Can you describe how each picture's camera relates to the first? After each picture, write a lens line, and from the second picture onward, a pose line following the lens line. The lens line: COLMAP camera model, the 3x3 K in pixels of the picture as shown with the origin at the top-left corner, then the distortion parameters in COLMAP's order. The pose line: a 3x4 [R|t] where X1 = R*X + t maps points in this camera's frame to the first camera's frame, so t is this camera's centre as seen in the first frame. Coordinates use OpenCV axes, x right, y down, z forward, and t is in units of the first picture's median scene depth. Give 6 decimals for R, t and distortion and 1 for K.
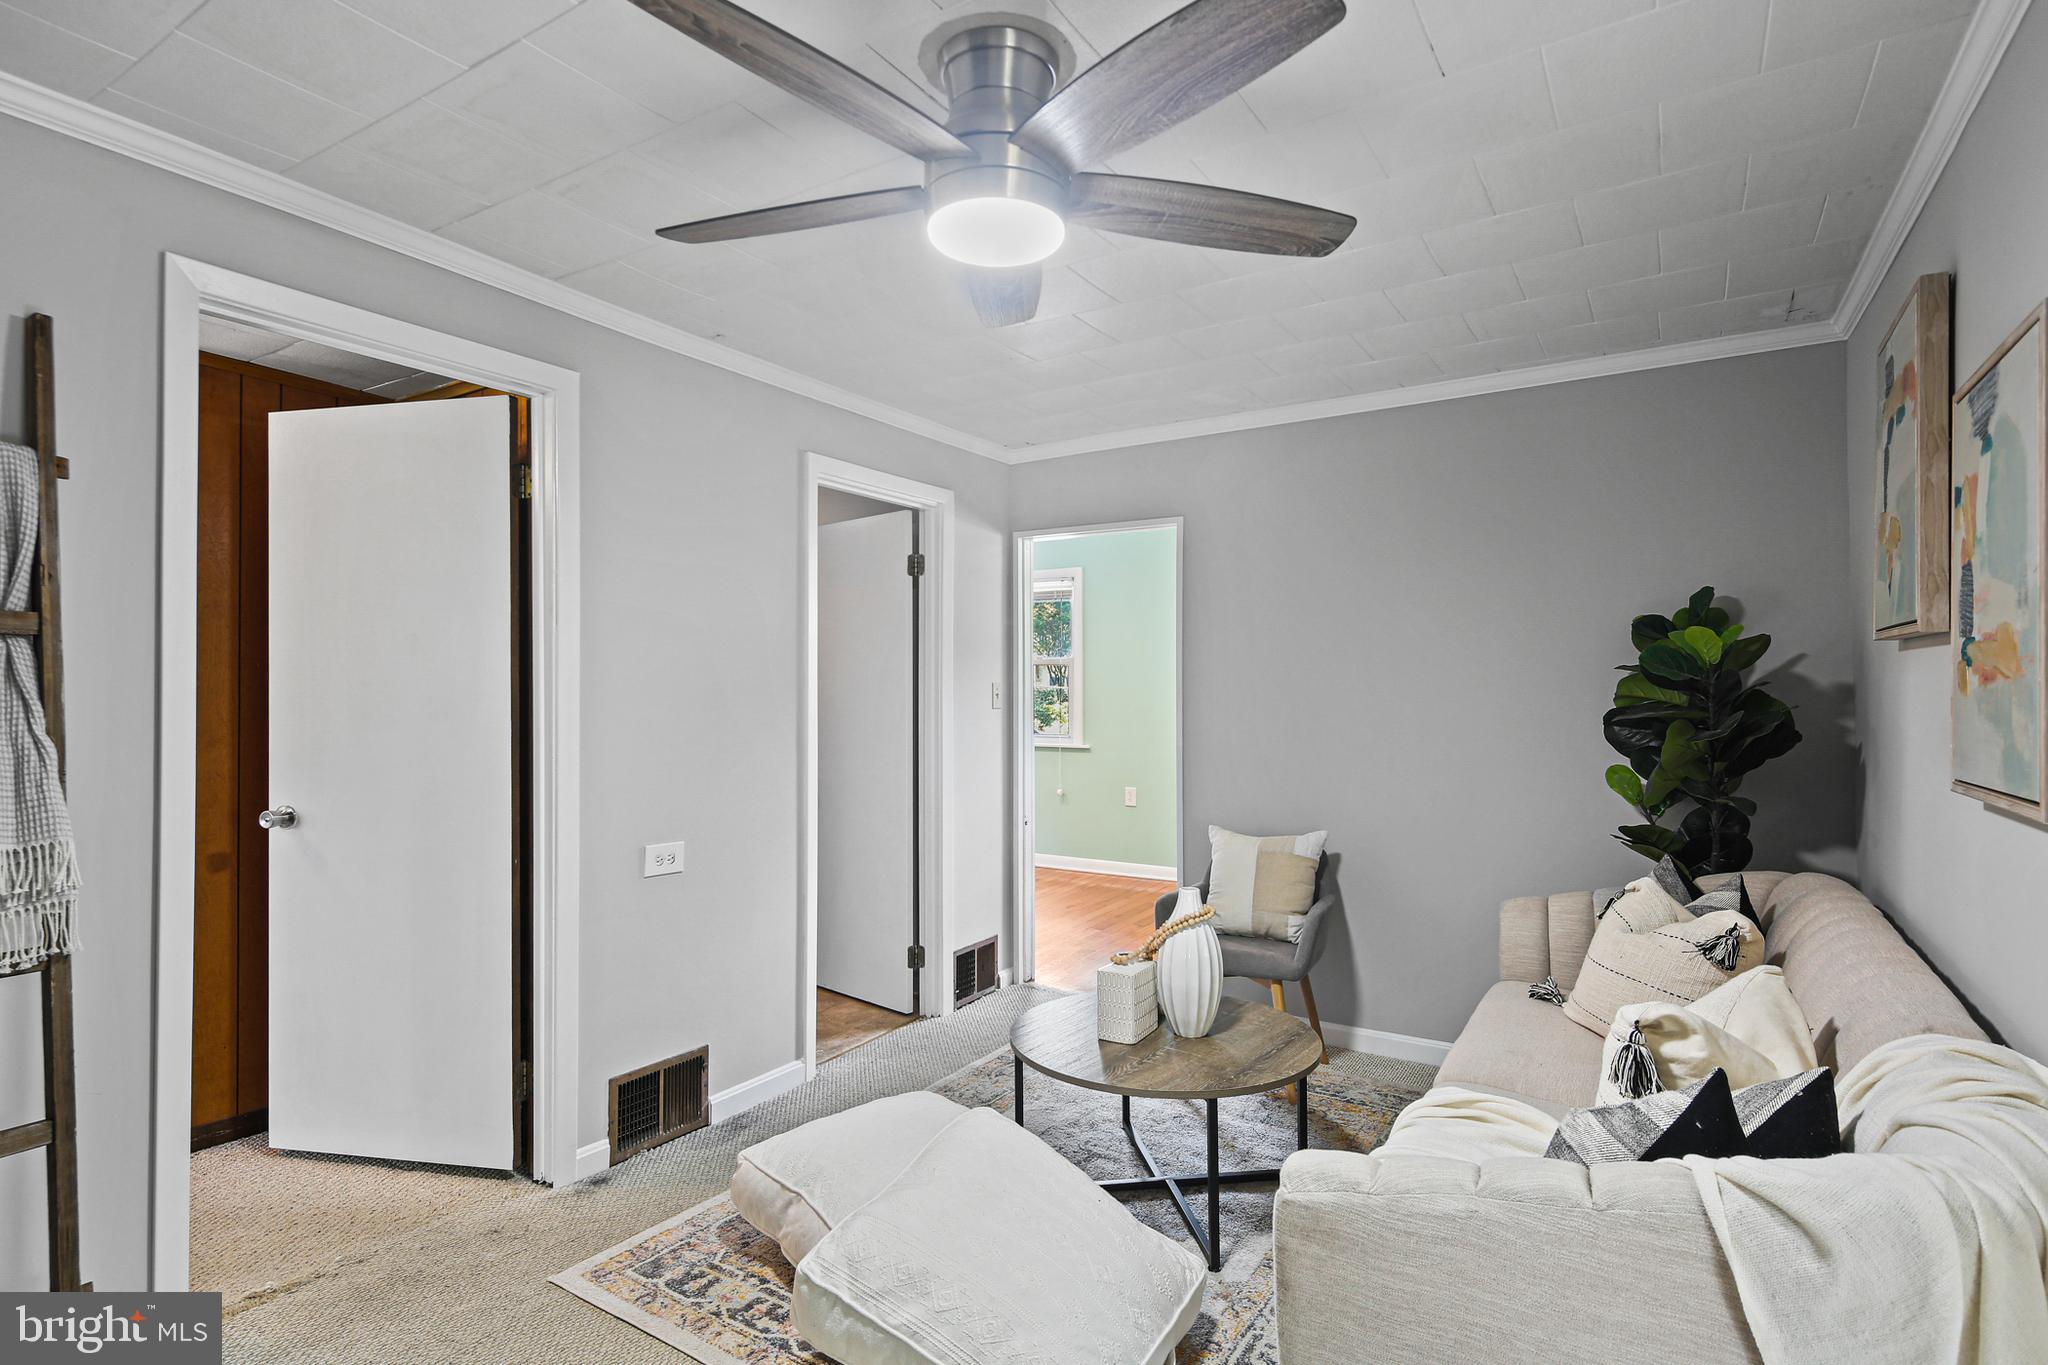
lens RADIAL K [[1021.8, 0, 1024.0], [0, 1021.8, 682.5], [0, 0, 1]] dist [-0.000042, -0.000035]
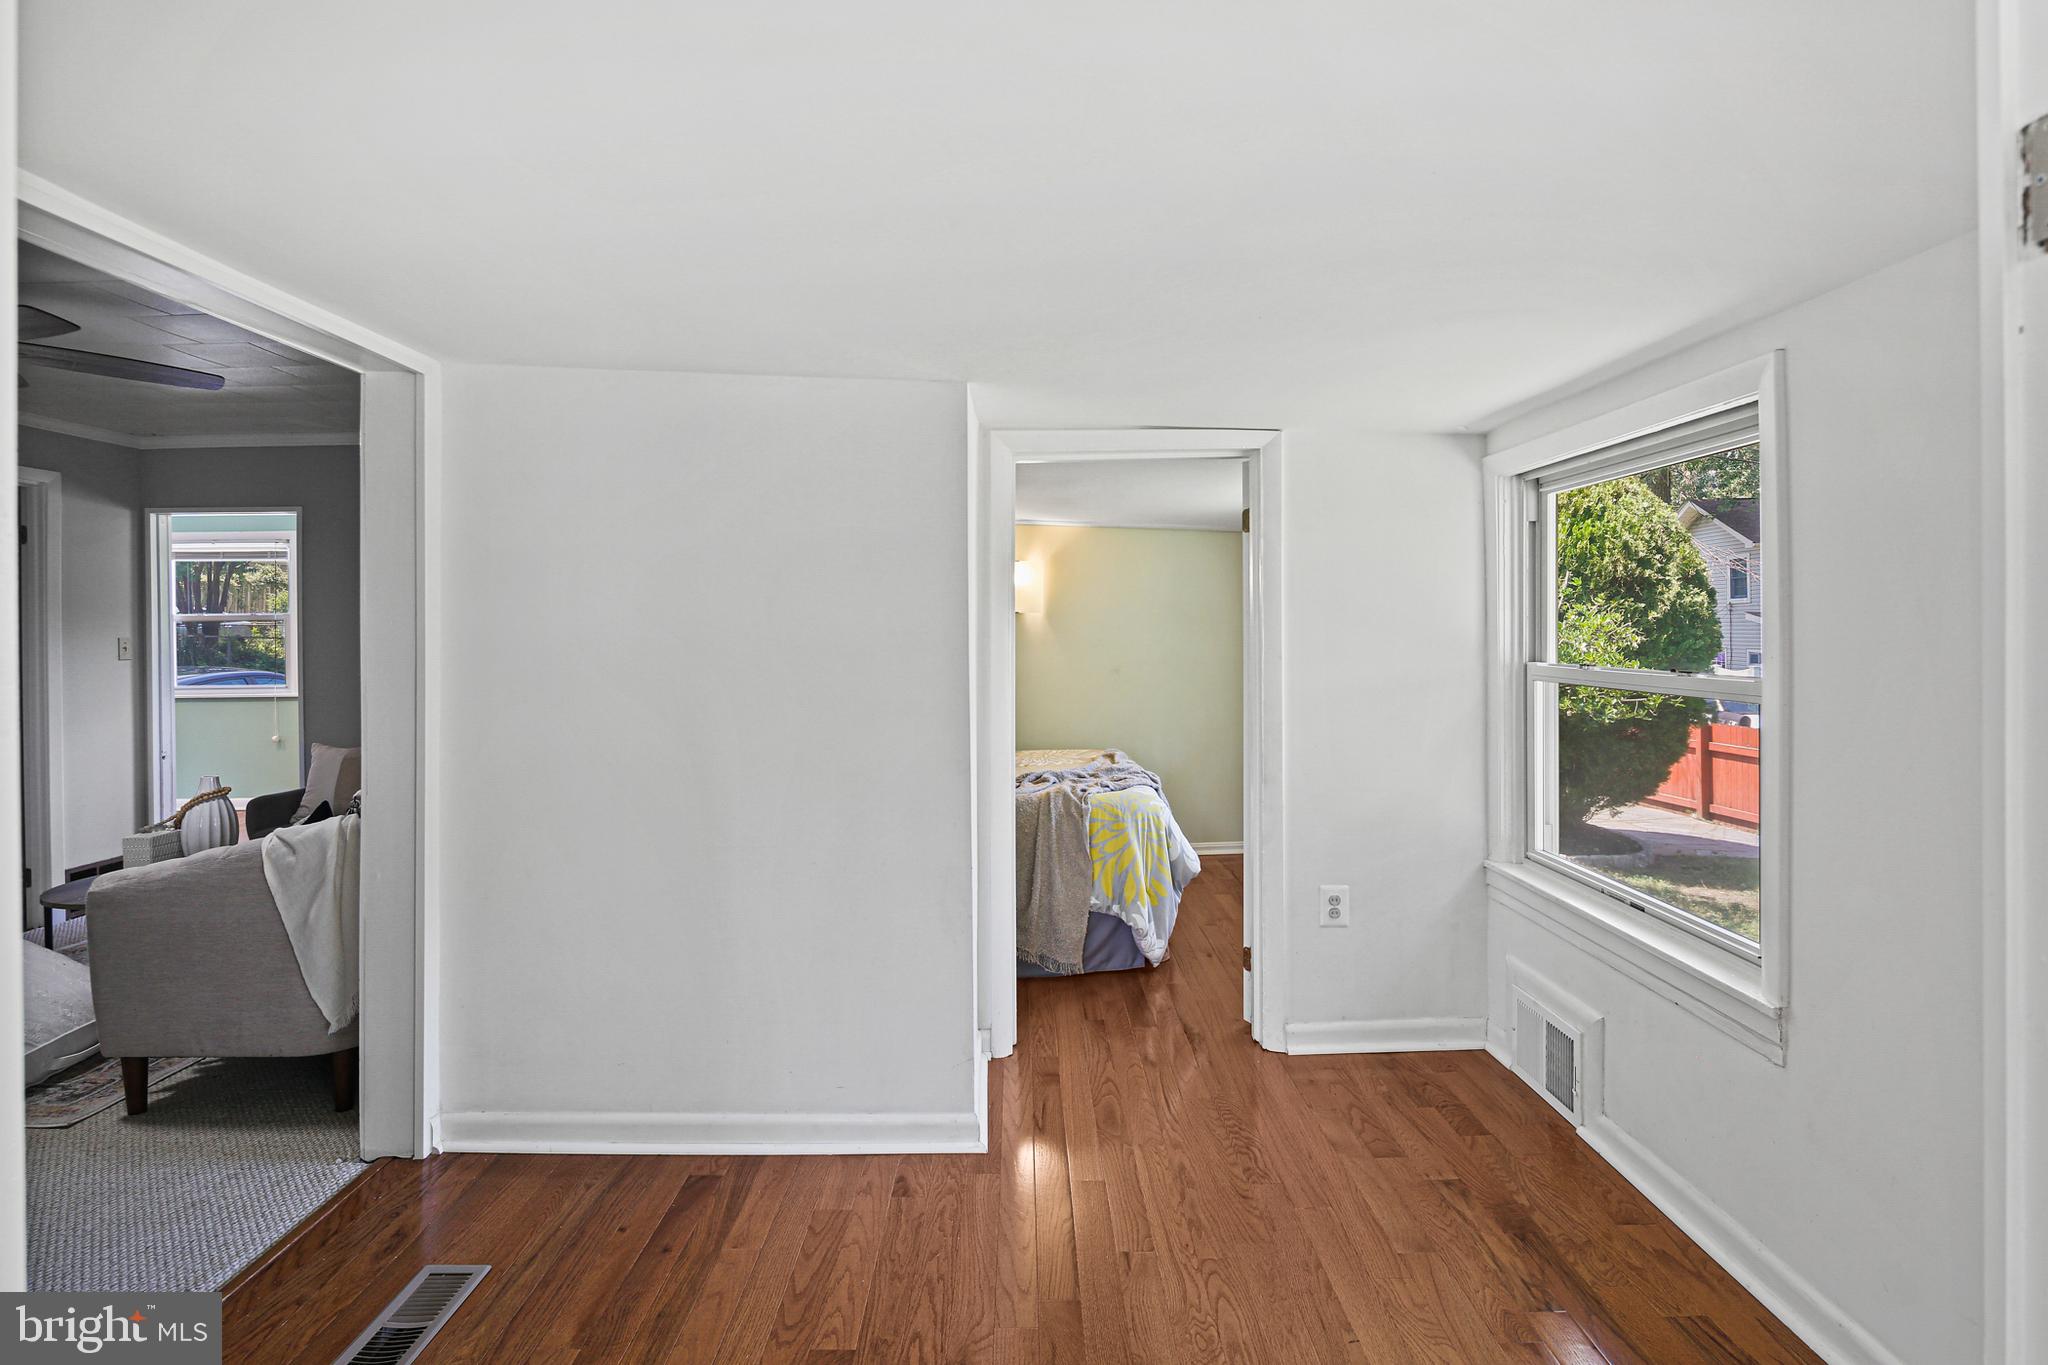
lens RADIAL K [[992.5, 0, 1022.6], [0, 992.5, 633.1], [0, 0, 1]] dist [0.001293, -0.000029]
pose [[0.846934, -0.009186, 0.531618, 0.237589], [0.010324, 0.999946, 0.000831, 0.004812], [-0.531597, 0.004784, 0.846984, -0.497591]]
